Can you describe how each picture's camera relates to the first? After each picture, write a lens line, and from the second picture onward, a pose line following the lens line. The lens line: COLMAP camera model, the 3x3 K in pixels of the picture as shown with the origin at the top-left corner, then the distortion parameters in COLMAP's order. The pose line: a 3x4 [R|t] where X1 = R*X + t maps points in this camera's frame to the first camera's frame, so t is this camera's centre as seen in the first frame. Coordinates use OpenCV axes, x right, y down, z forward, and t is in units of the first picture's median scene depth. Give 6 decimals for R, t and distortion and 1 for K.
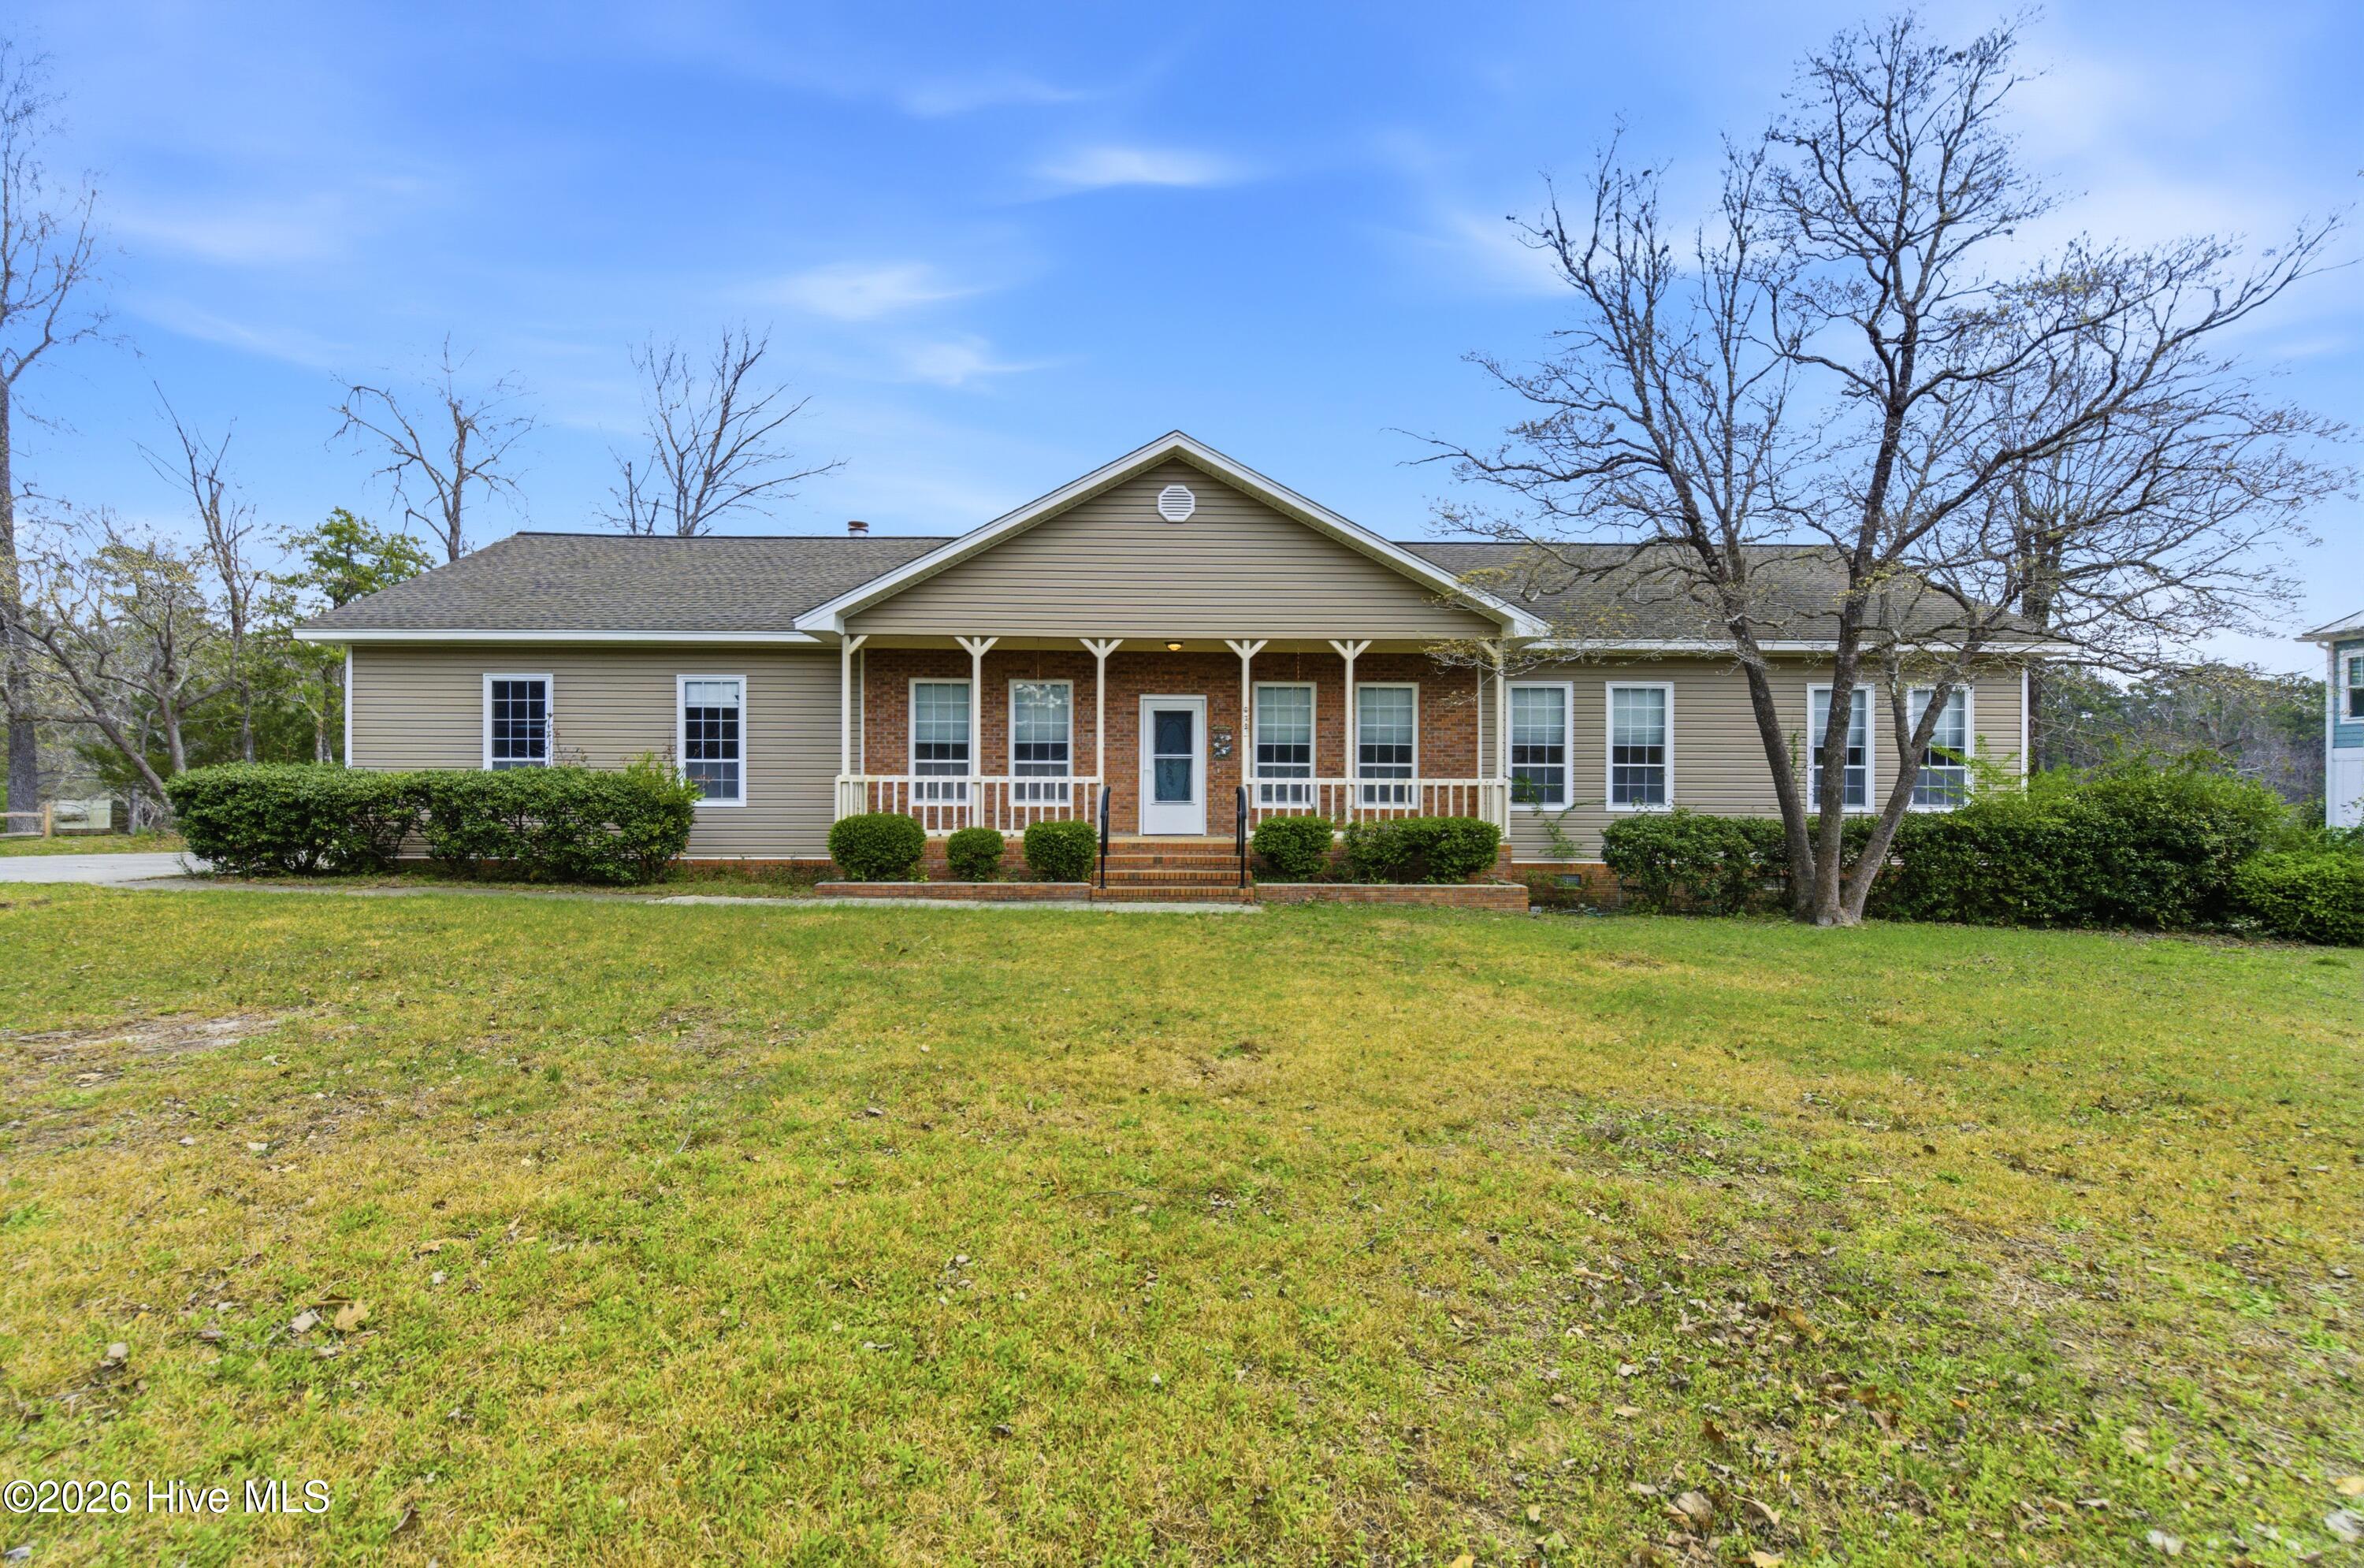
lens RADIAL K [[1058.7, 0, 1182.1], [0, 1058.7, 804.2], [0, 0, 1]] dist [-0.002520, -0.000258]
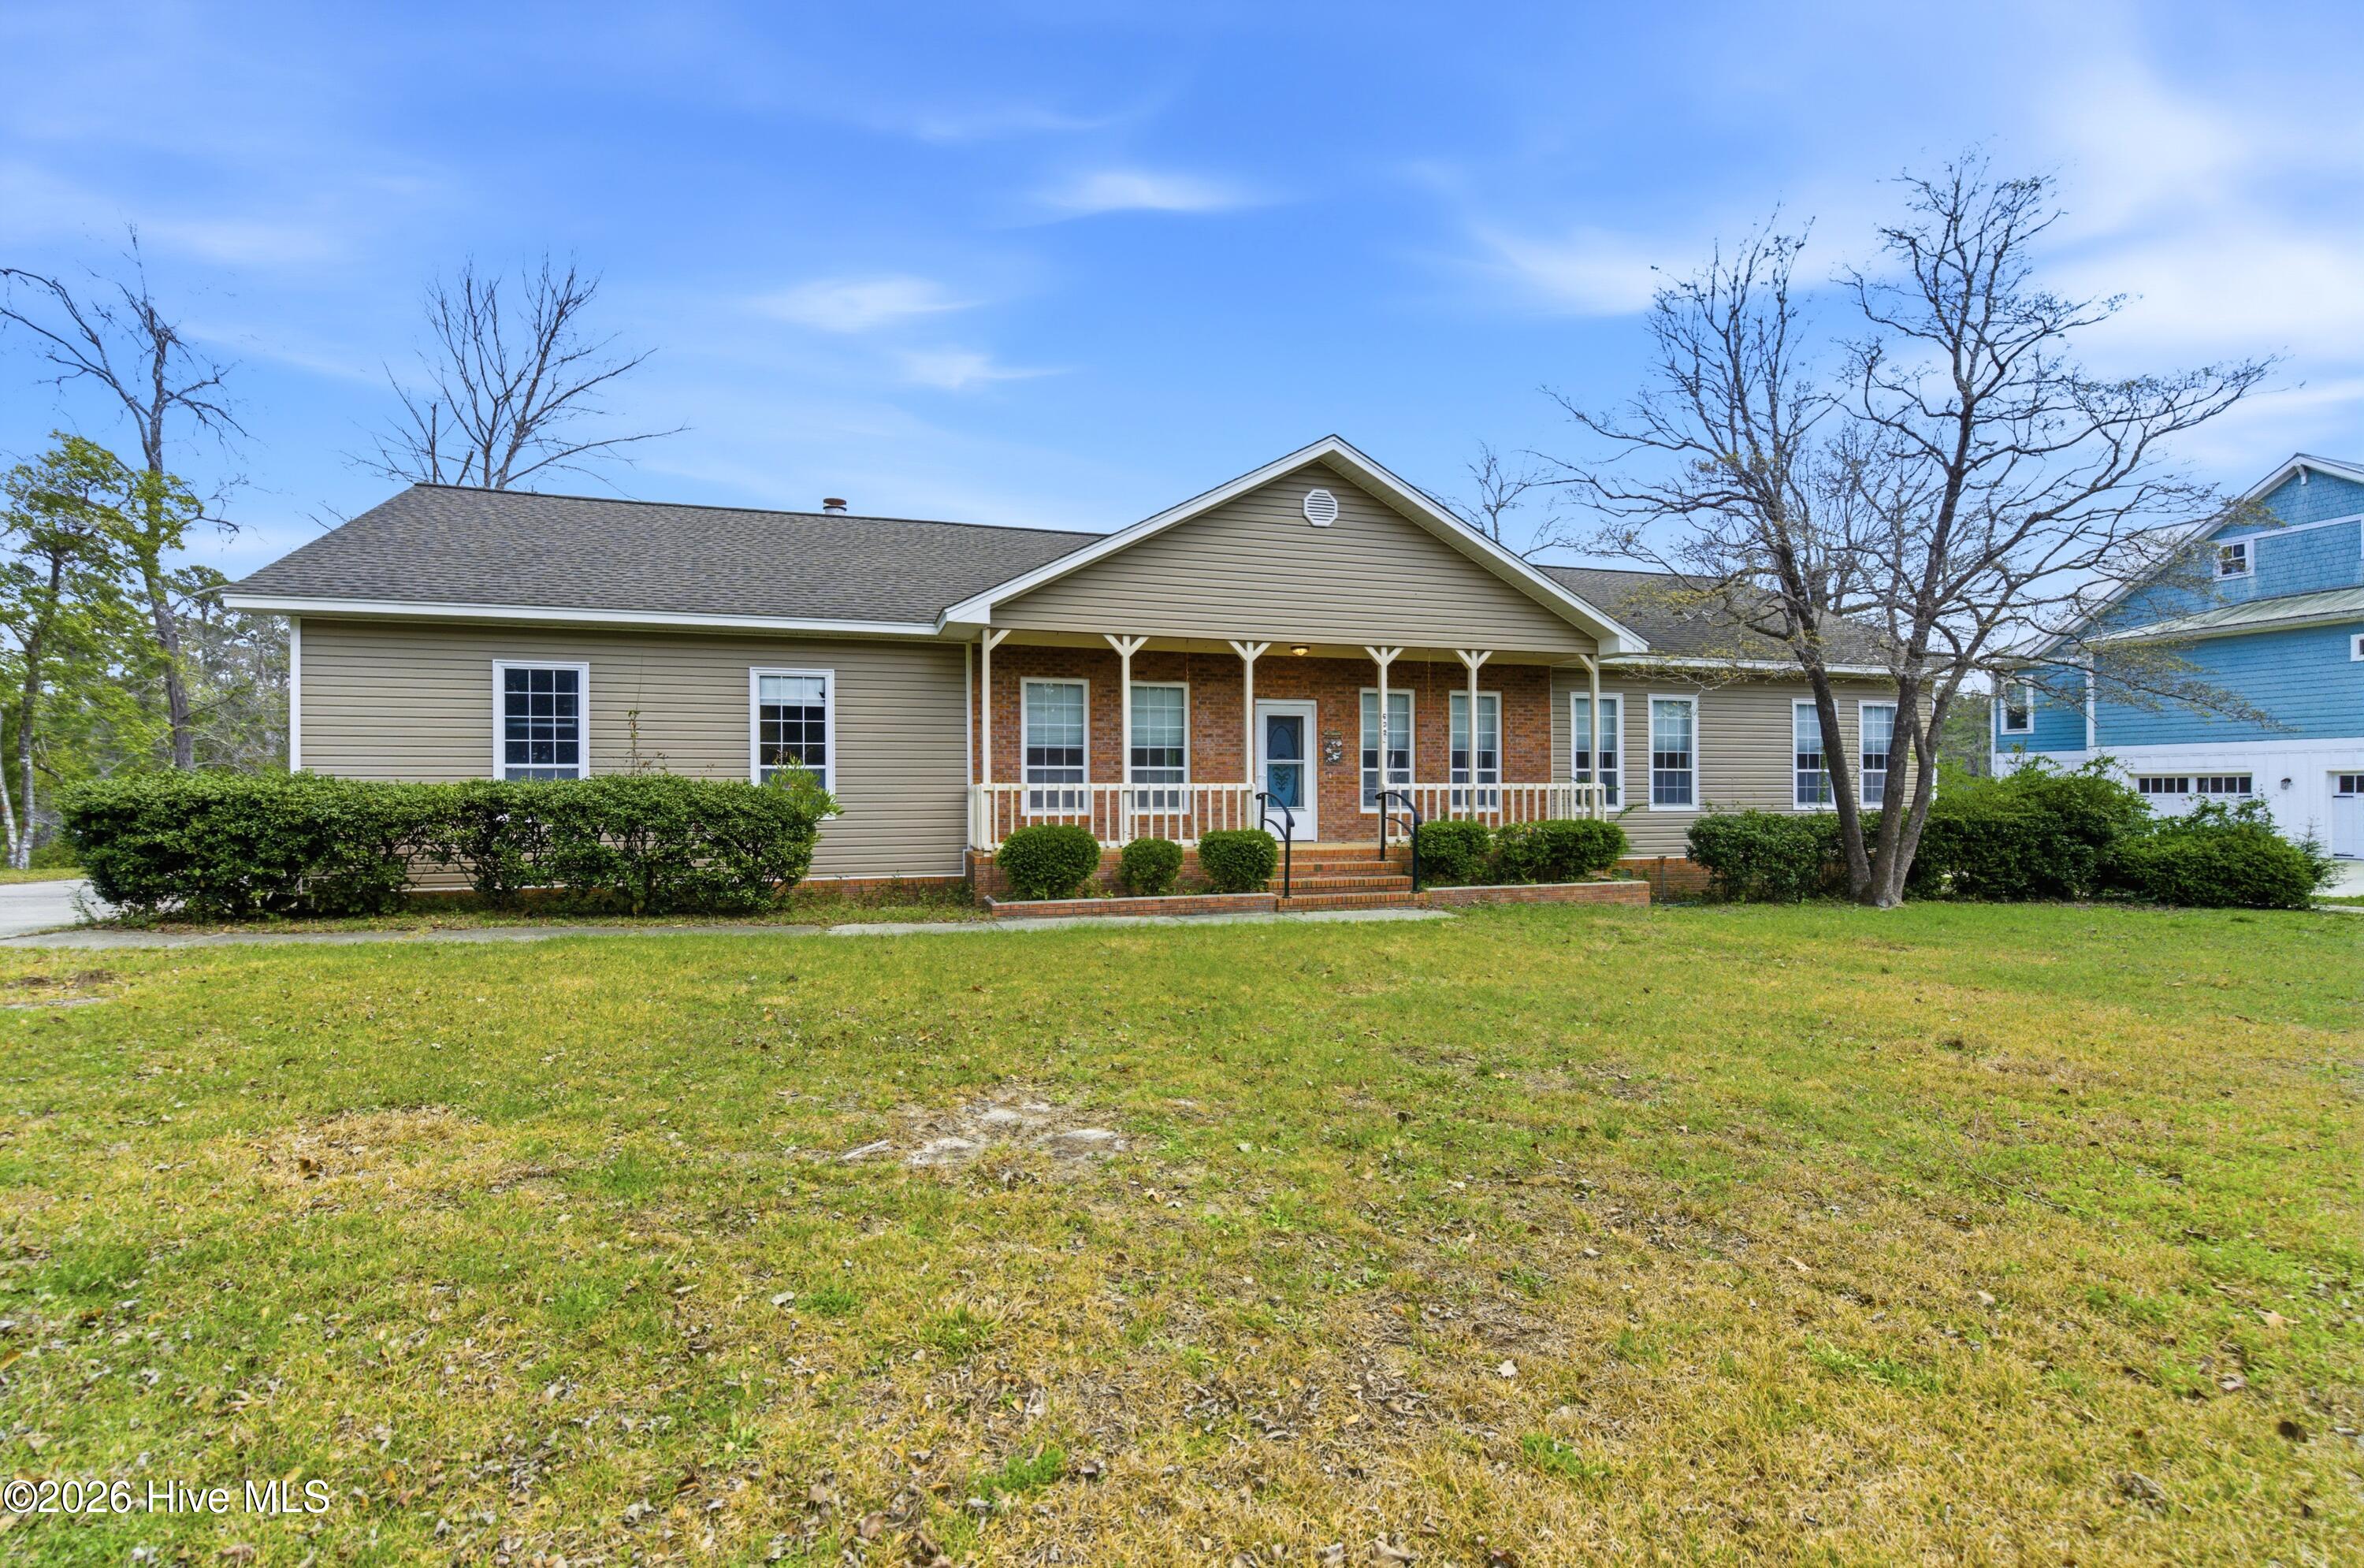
lens RADIAL K [[1175.7, 0, 1182.0], [0, 1175.7, 784.0], [0, 0, 1]] dist [-0.002763, -0.000990]
pose [[0.952000, -0.006281, 0.306035, -0.459247], [0.013497, 0.999678, -0.021470, -0.003137], [-0.305802, 0.024570, 0.951778, -0.004122]]
